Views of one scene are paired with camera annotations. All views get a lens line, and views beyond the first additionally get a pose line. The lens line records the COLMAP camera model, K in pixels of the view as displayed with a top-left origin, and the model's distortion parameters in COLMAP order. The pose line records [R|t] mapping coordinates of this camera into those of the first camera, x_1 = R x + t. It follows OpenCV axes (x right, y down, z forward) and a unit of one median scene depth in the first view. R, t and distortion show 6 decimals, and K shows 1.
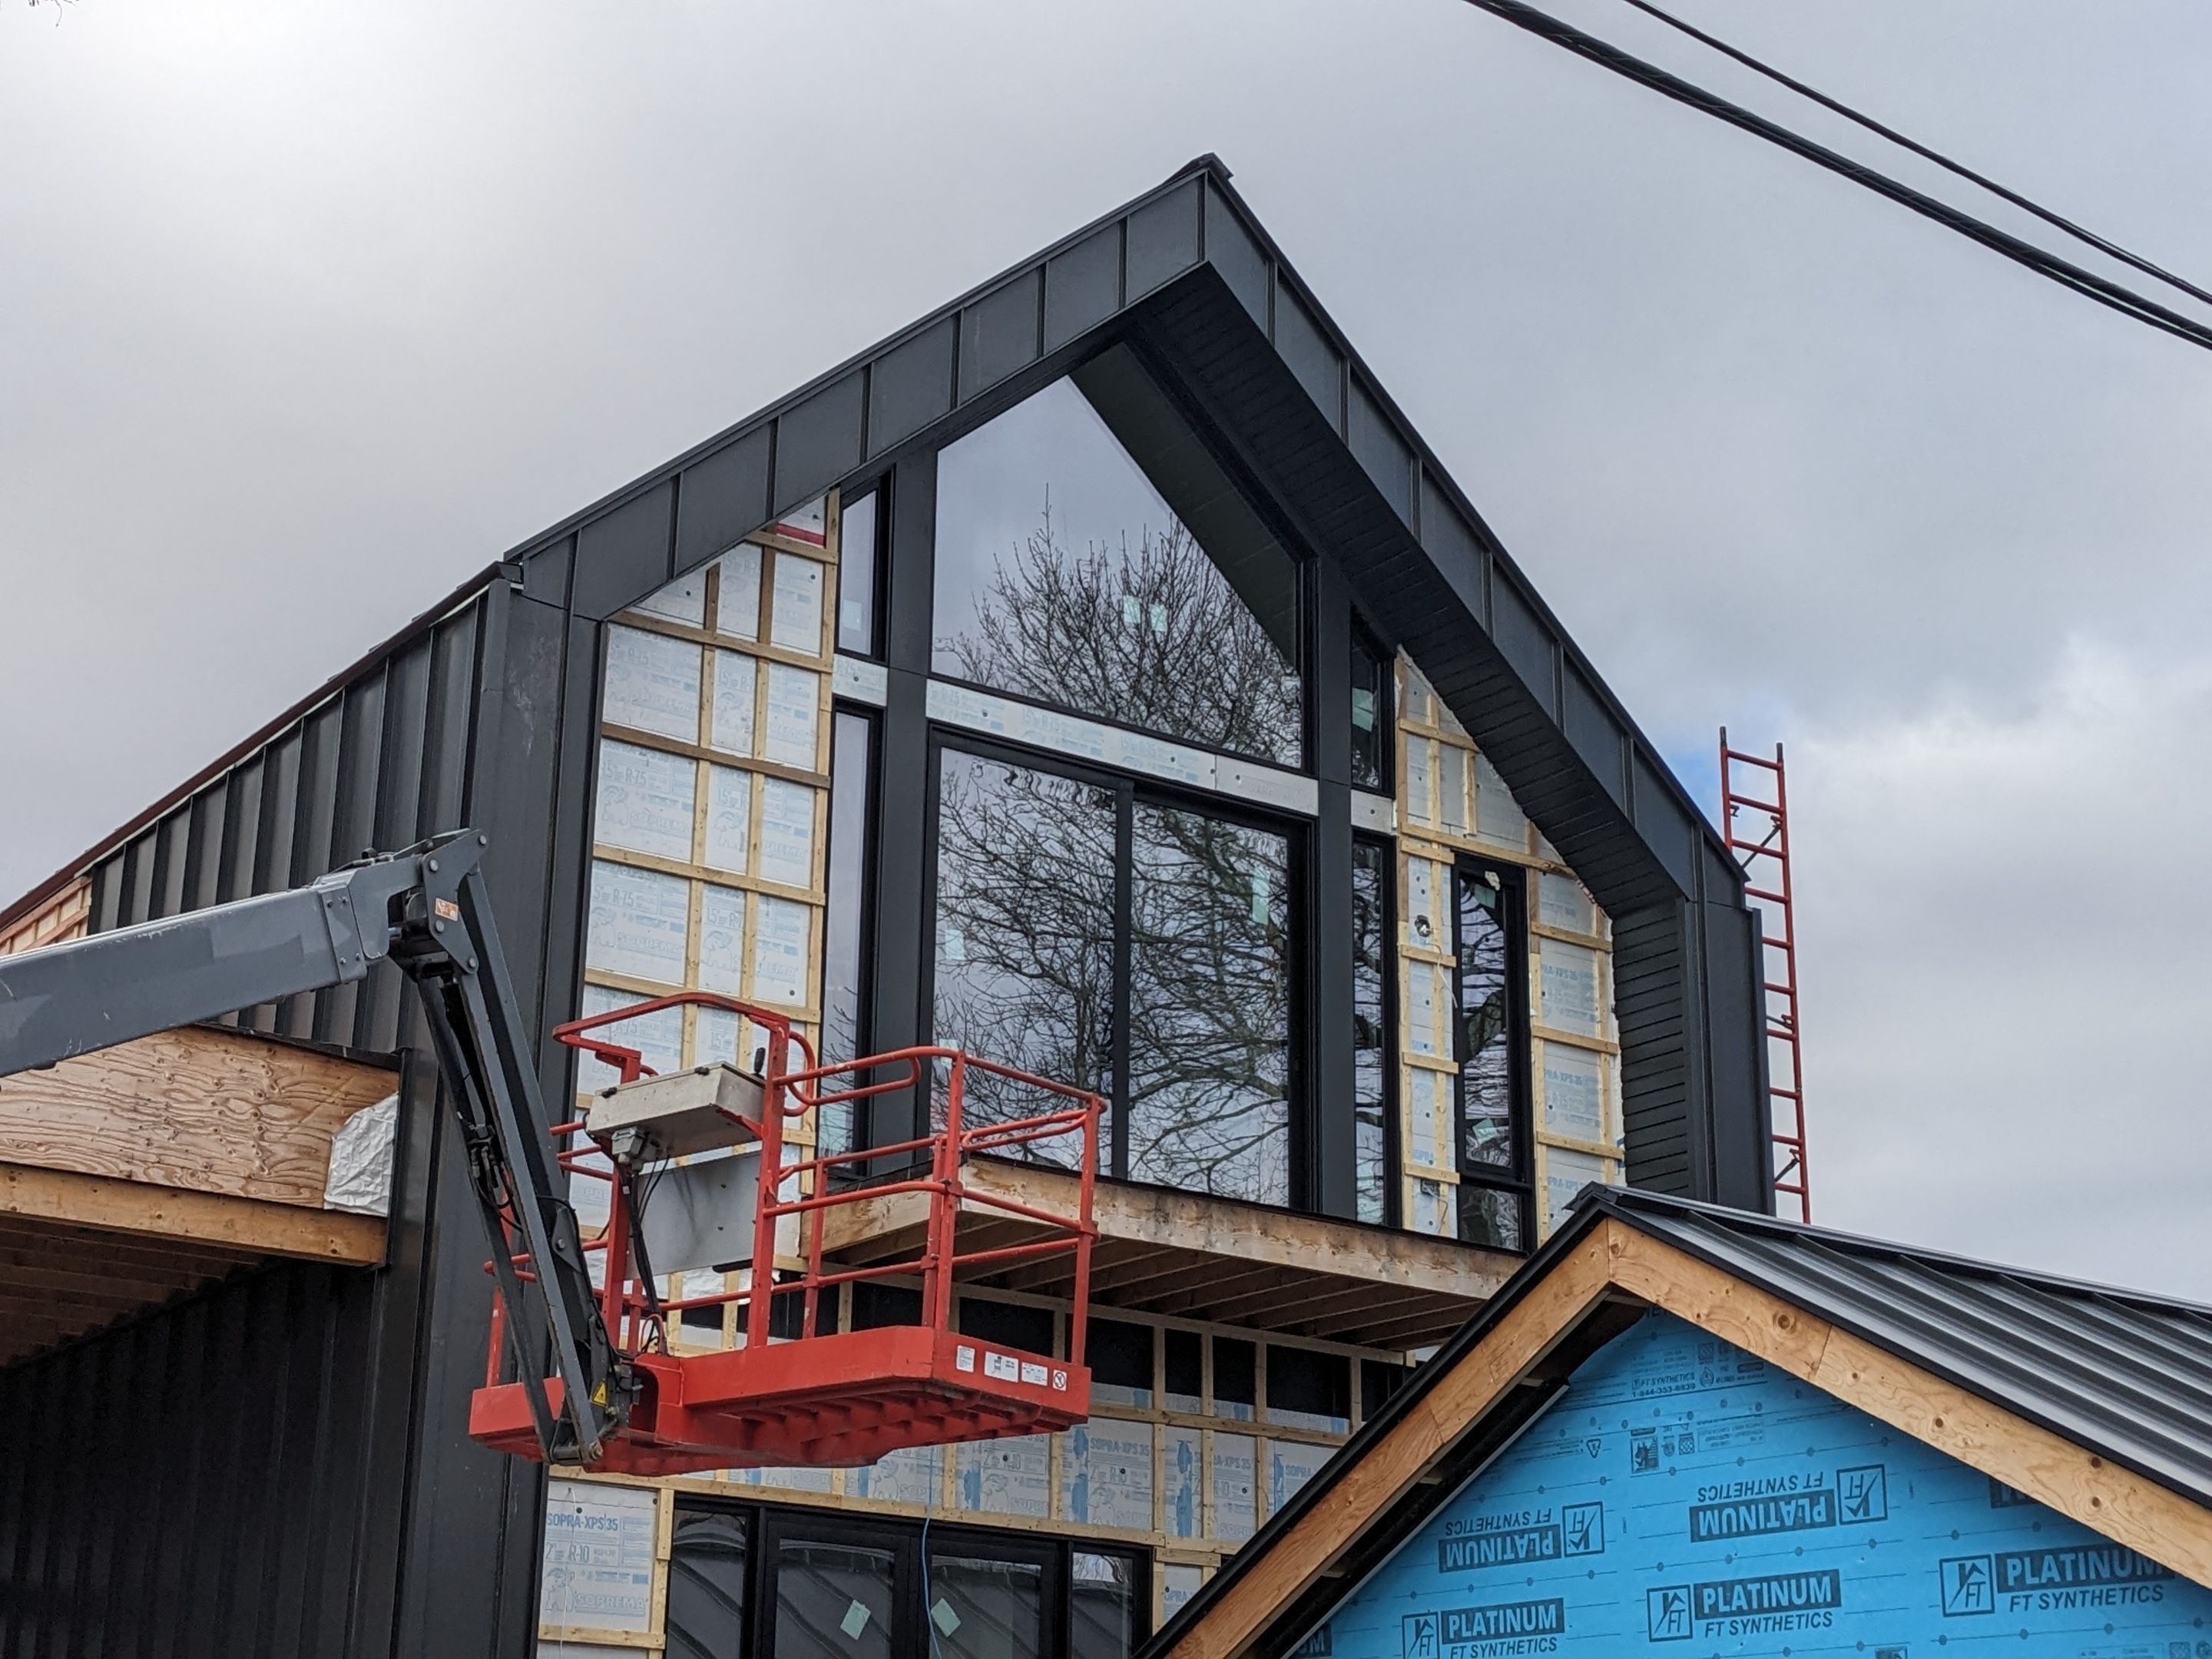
lens RADIAL K [[3184.9, 0, 1106.0], [0, 3184.9, 829.5], [0, 0, 1]] dist [-0.026796, -0.117590]
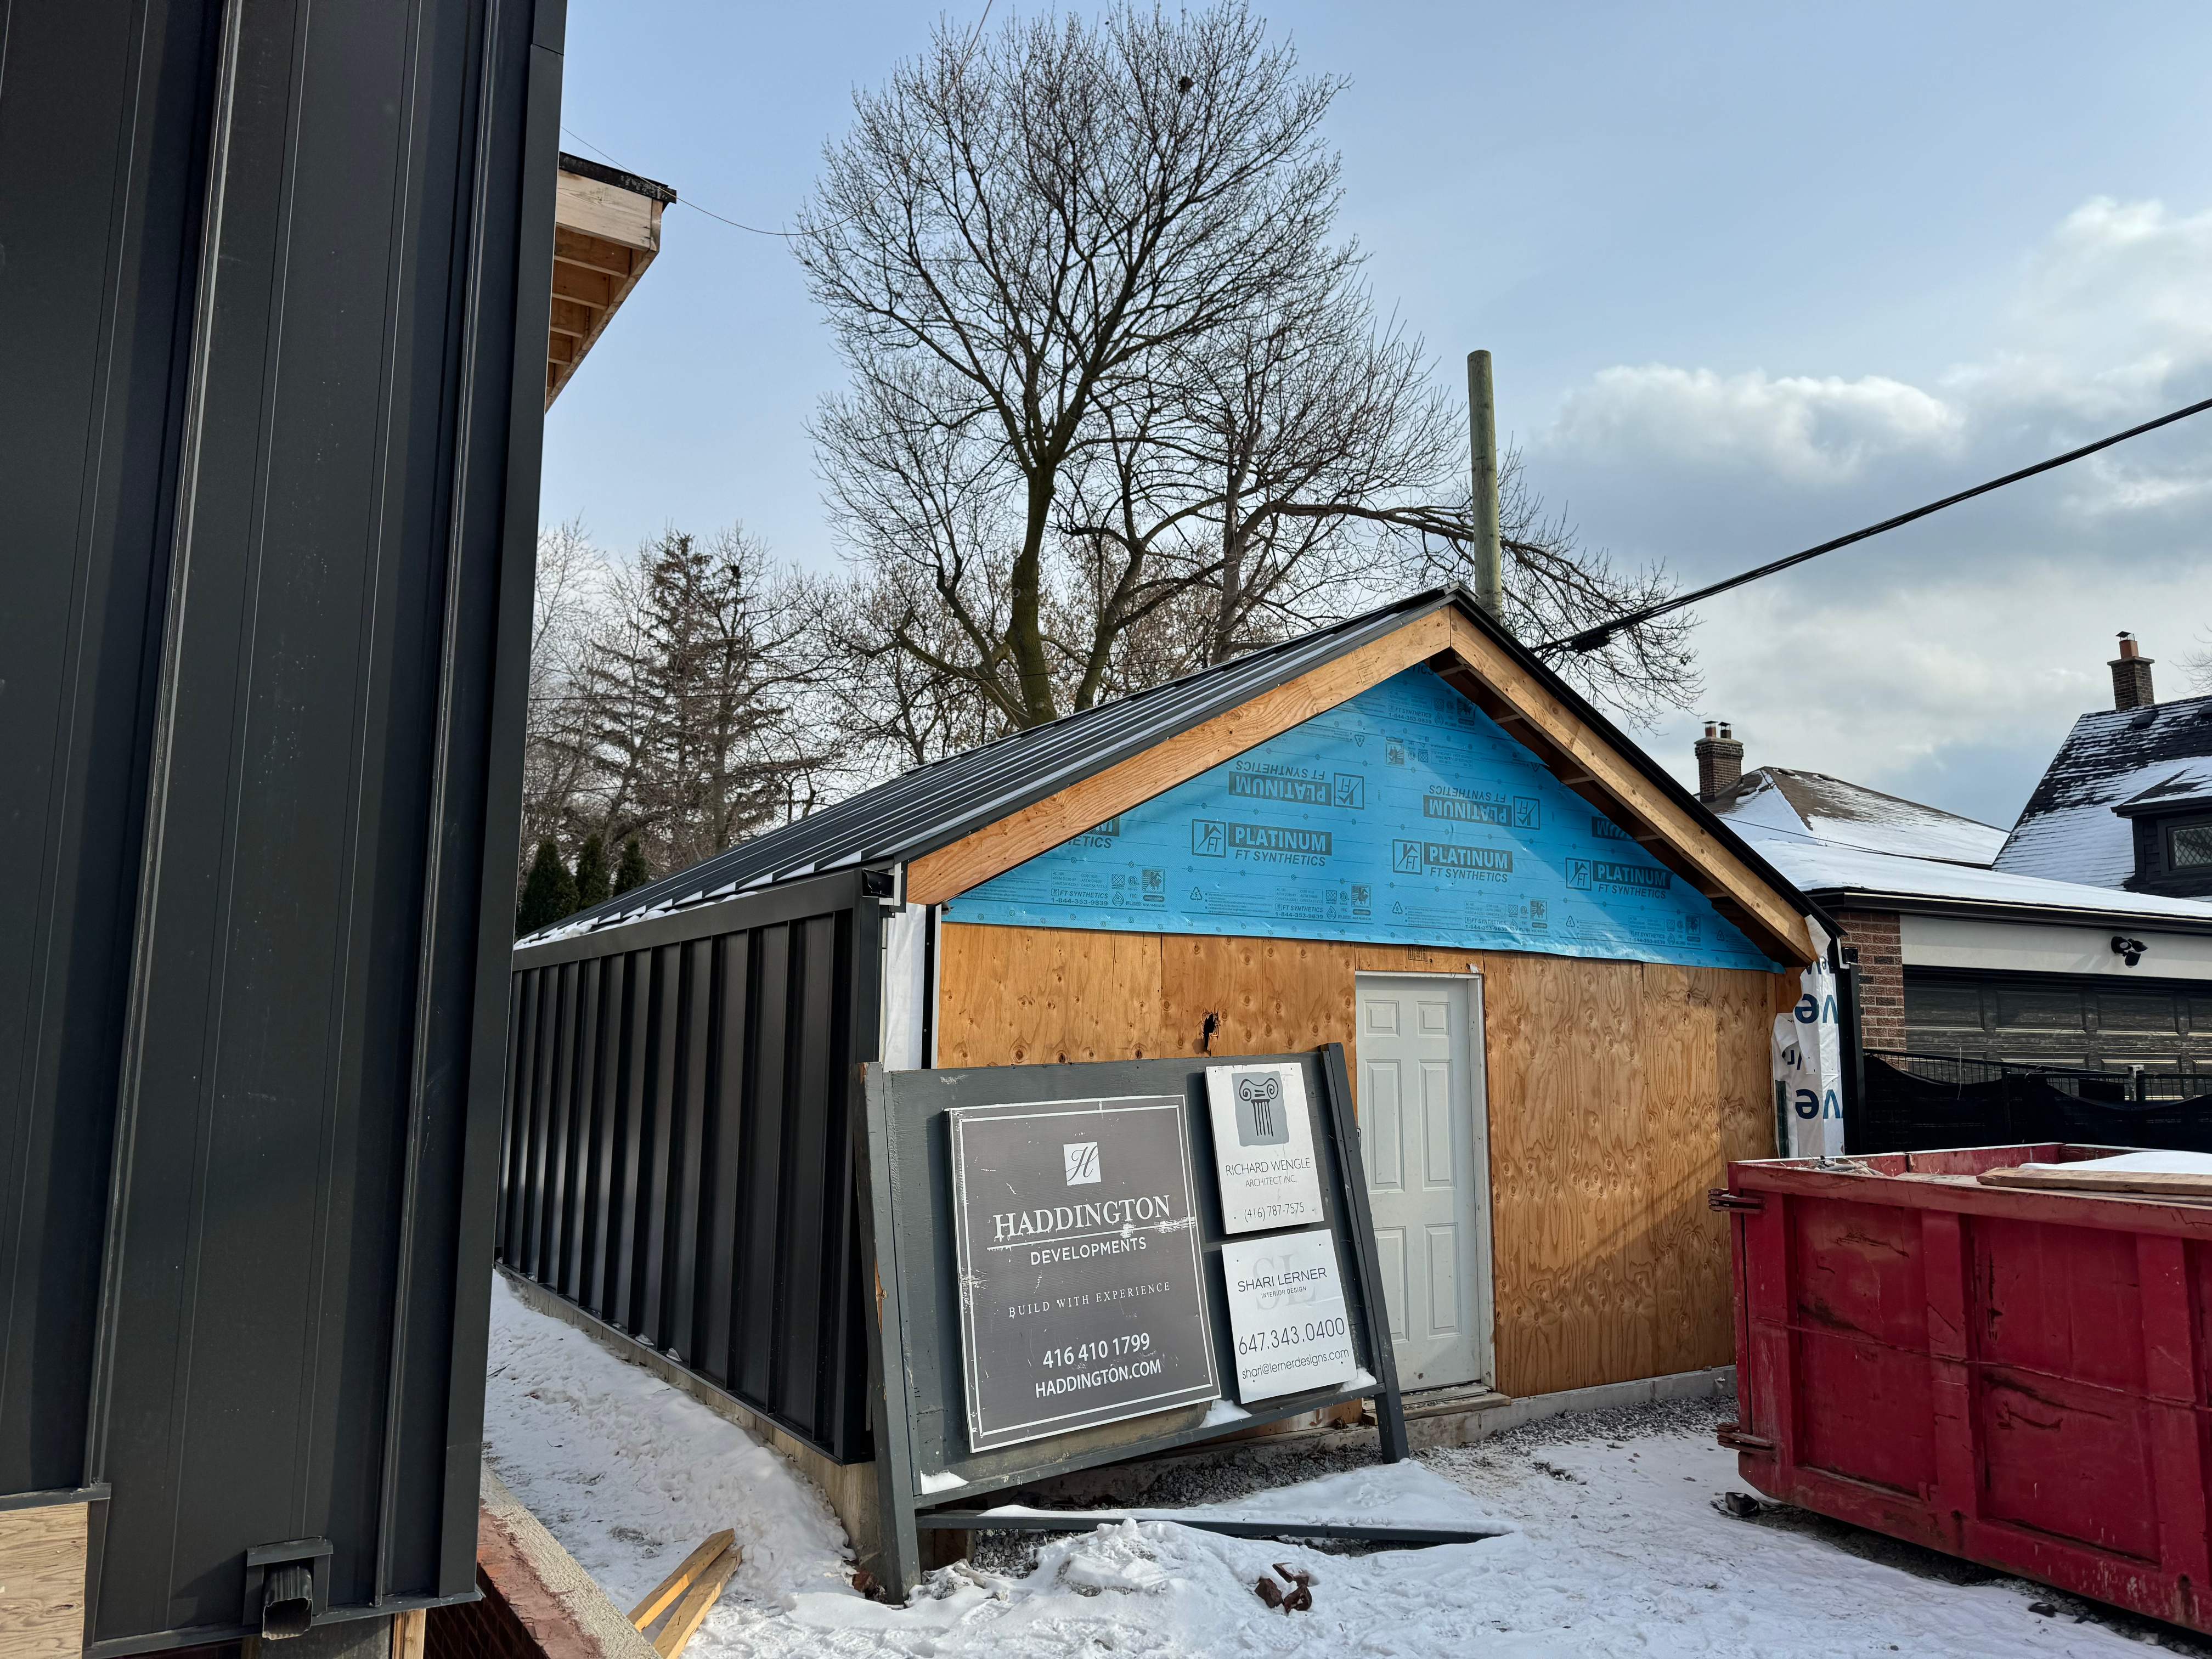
lens RADIAL K [[1537.3, 0, 1106.0], [0, 1537.3, 829.5], [0, 0, 1]] dist [-0.001488, -0.000058]
pose [[0.066656, 0.125985, 0.989790, -0.542536], [-0.332794, 0.938000, -0.096981, 0.330524], [-0.940641, -0.322931, 0.104450, 0.984426]]
